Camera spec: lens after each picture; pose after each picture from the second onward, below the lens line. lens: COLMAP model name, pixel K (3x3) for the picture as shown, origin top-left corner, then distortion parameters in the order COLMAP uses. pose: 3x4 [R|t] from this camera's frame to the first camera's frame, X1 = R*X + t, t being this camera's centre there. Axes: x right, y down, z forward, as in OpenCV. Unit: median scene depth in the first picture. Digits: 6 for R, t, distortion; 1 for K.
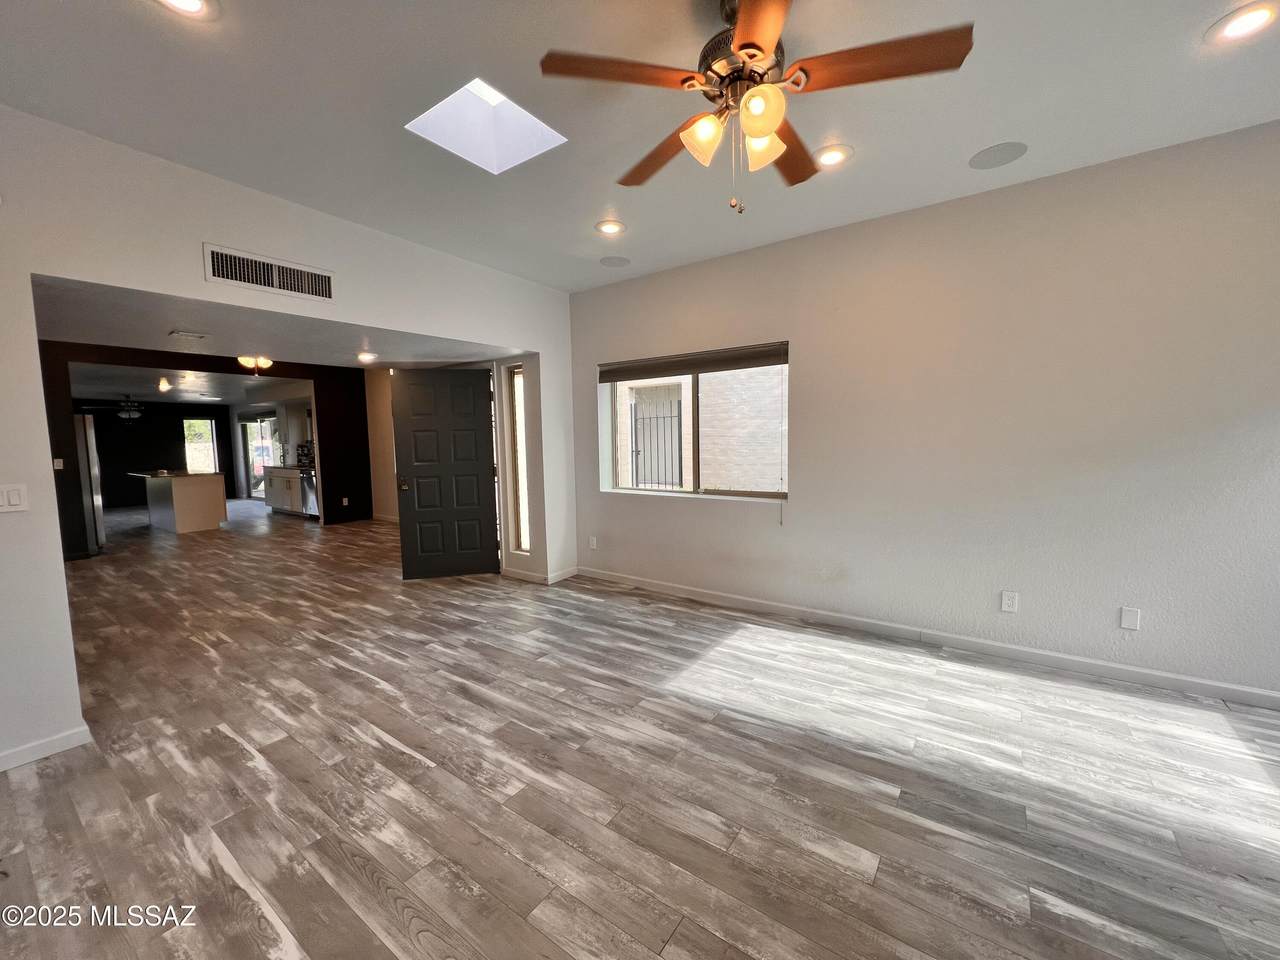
lens RADIAL K [[511.8, 0, 643.4], [0, 511.8, 480.2], [0, 0, 1]] dist [0.001416, -0.000148]
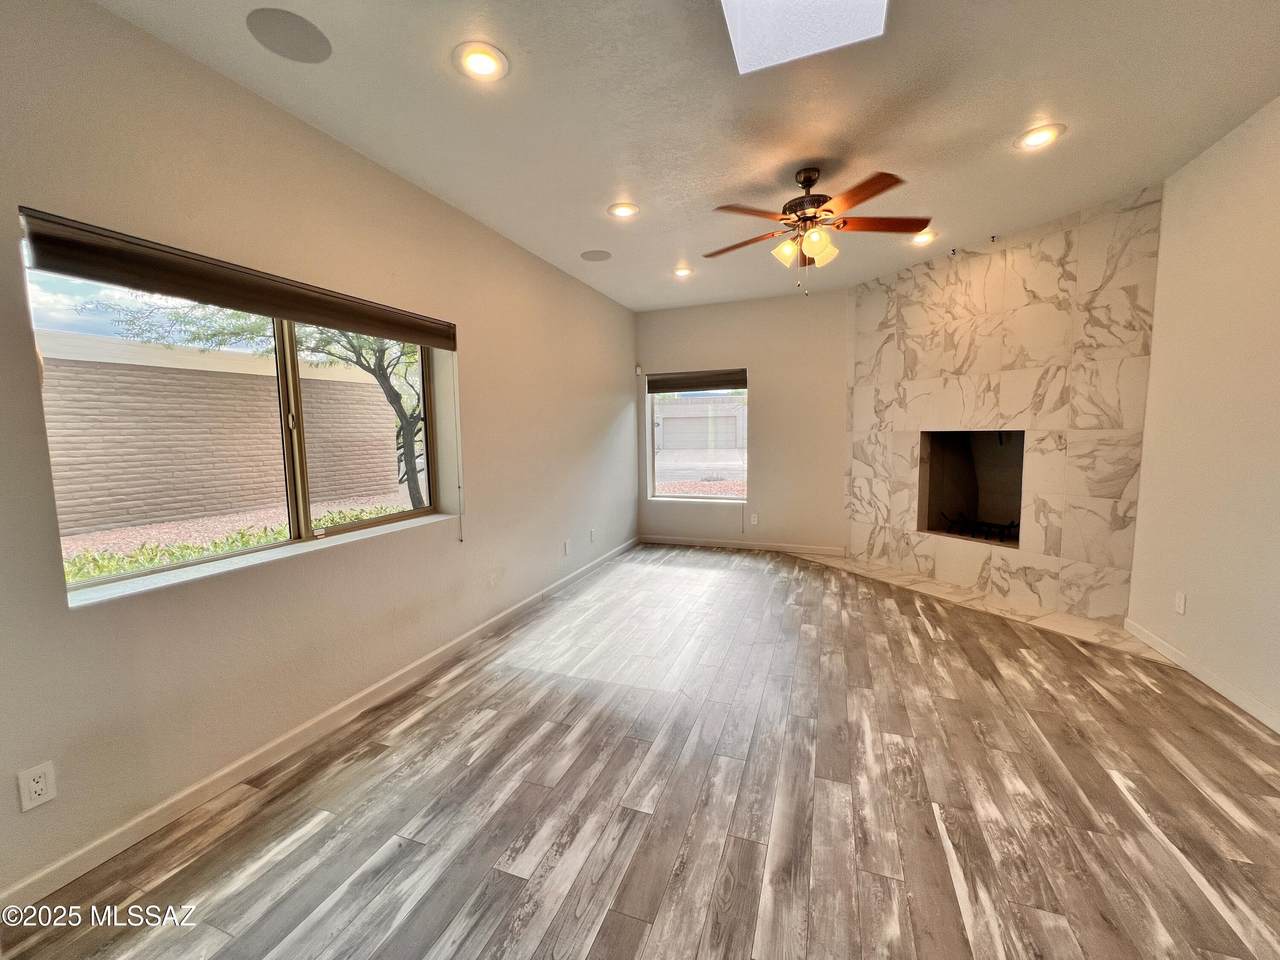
lens RADIAL K [[511.8, 0, 643.1], [0, 511.8, 478.7], [0, 0, 1]] dist [0.001416, -0.000148]
pose [[-0.257644, -0.067000, 0.963914, -0.943922], [0.105534, 0.989674, 0.096998, -0.095858], [-0.960459, 0.126716, -0.247913, 1.423043]]
